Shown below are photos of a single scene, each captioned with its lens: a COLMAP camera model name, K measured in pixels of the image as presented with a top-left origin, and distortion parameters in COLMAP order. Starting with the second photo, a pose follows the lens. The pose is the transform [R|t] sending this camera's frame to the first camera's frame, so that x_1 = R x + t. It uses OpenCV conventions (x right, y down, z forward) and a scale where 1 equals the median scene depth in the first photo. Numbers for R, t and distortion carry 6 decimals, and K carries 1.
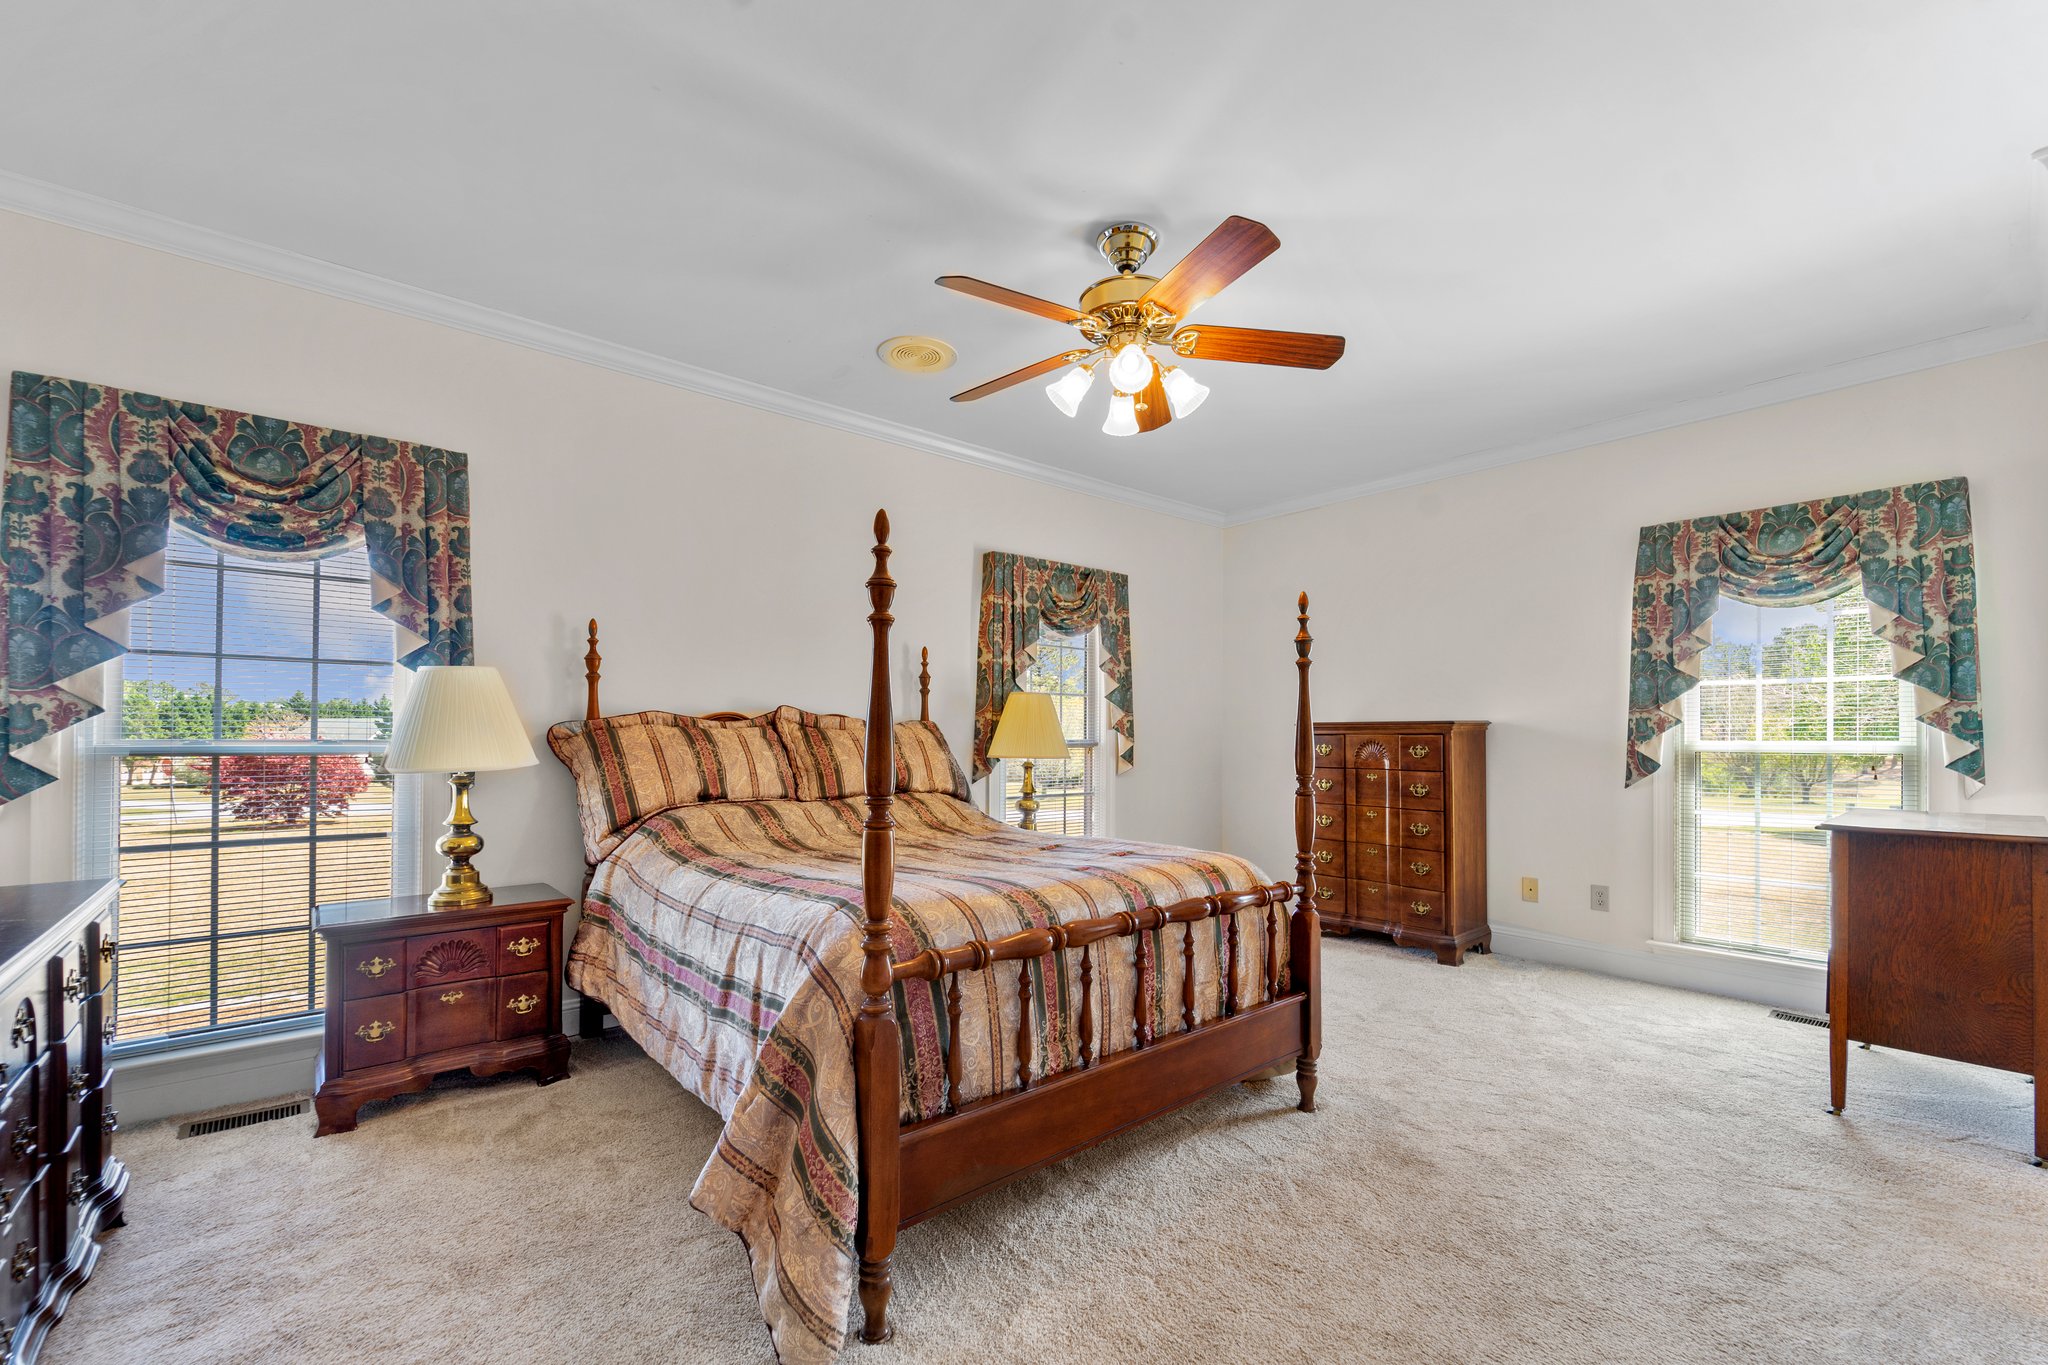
lens RADIAL K [[843.7, 0, 1017.2], [0, 843.7, 732.5], [0, 0, 1]] dist [0.000588, -0.001272]
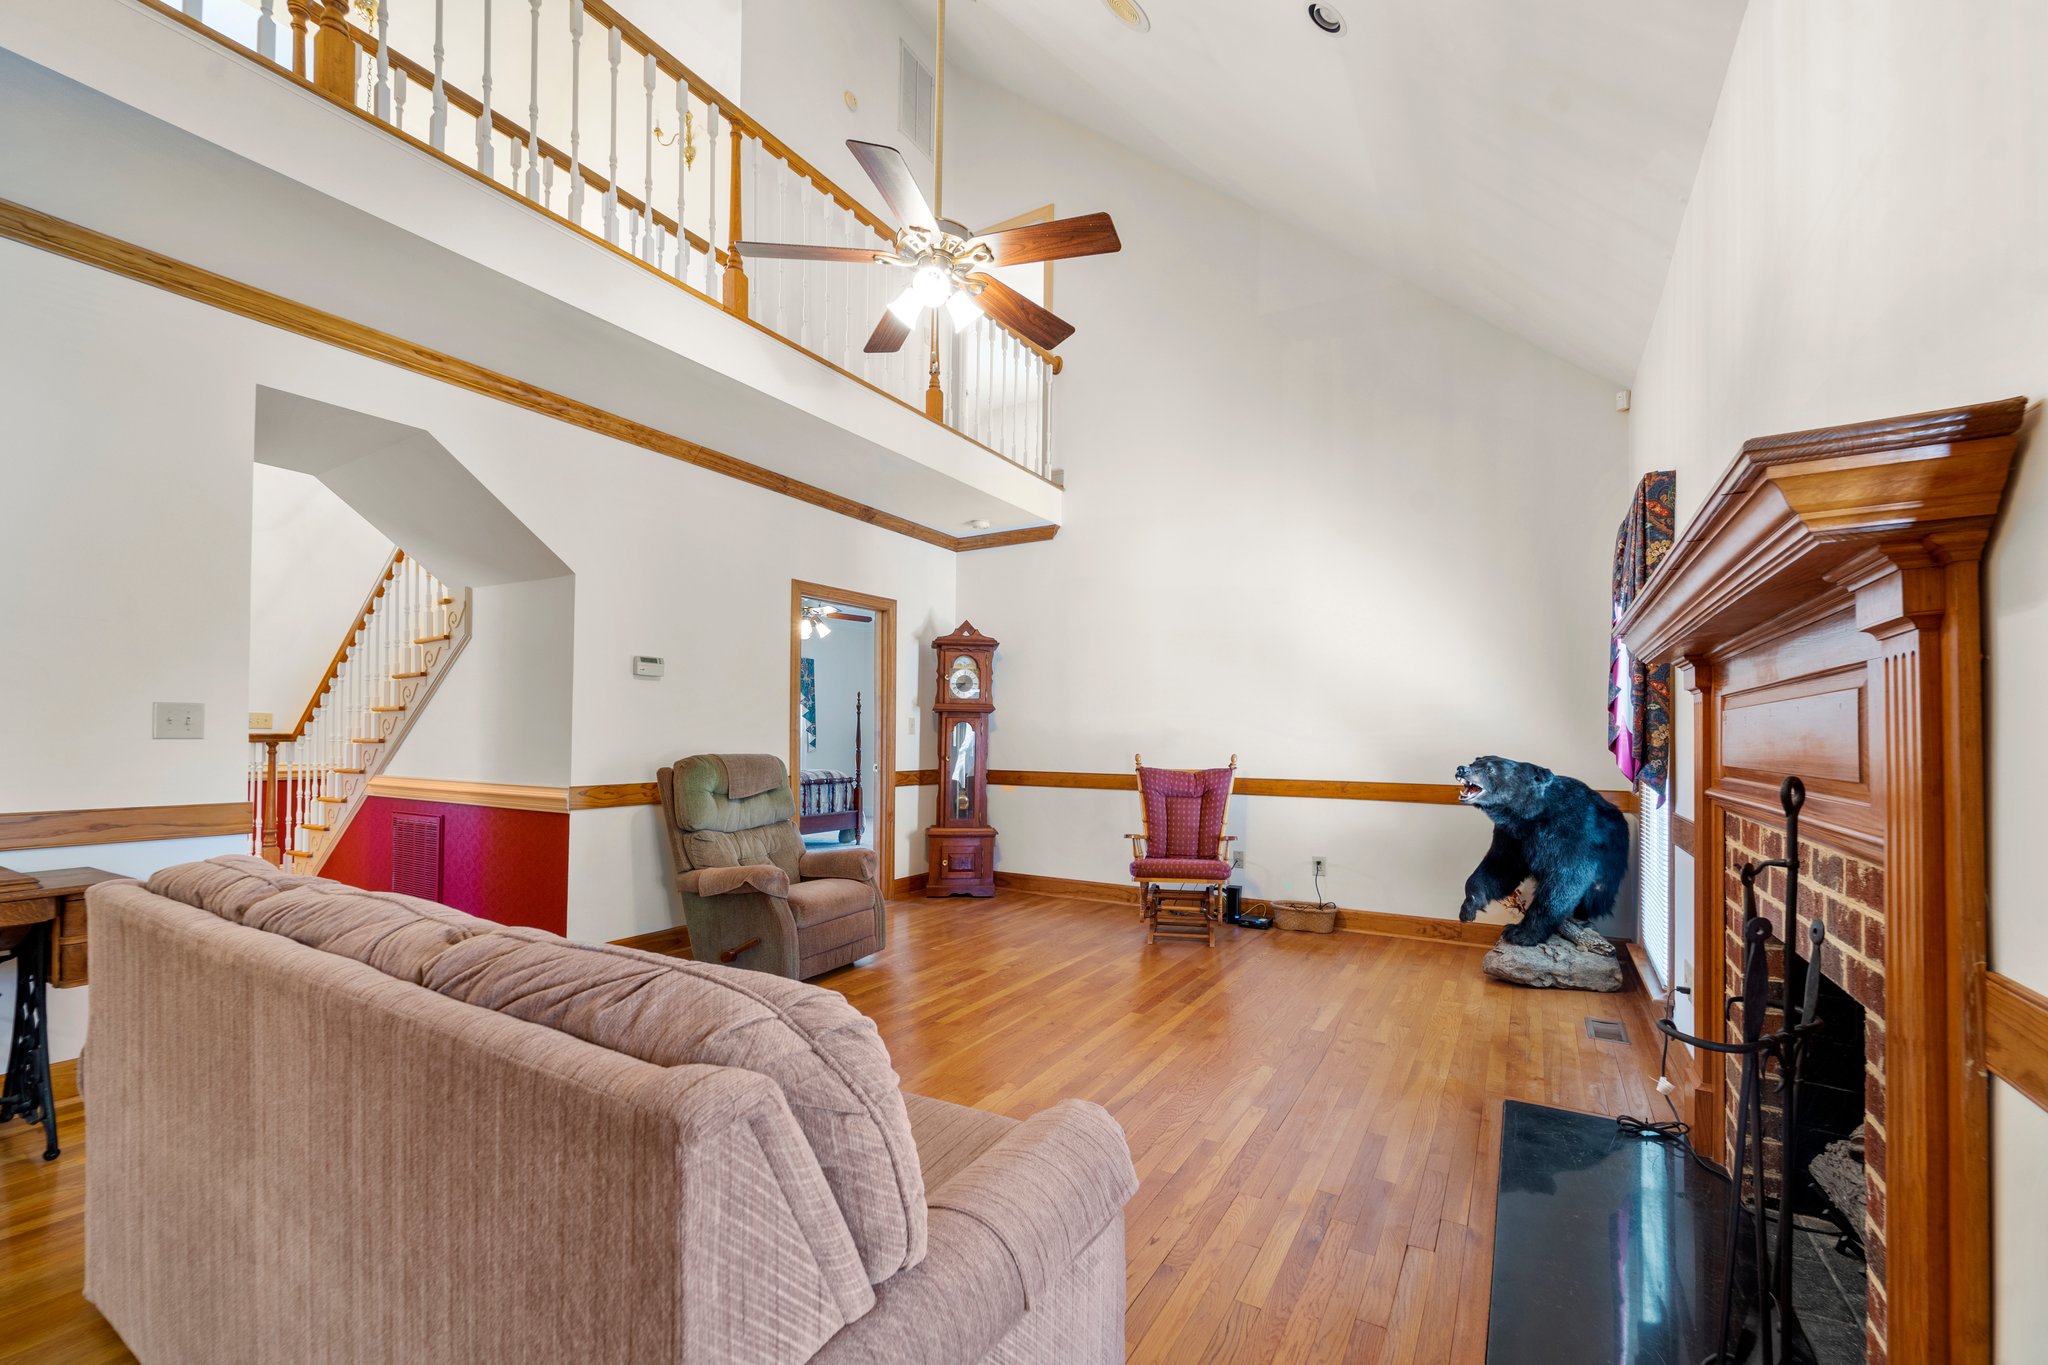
lens RADIAL K [[843.7, 0, 1003.6], [0, 843.7, 733.5], [0, 0, 1]] dist [0.000588, -0.001272]
pose [[0.950200, 0.012062, 0.311407, -0.156366], [-0.012250, 0.999924, -0.001354, -0.001320], [-0.311400, -0.002528, 0.950276, -2.396719]]
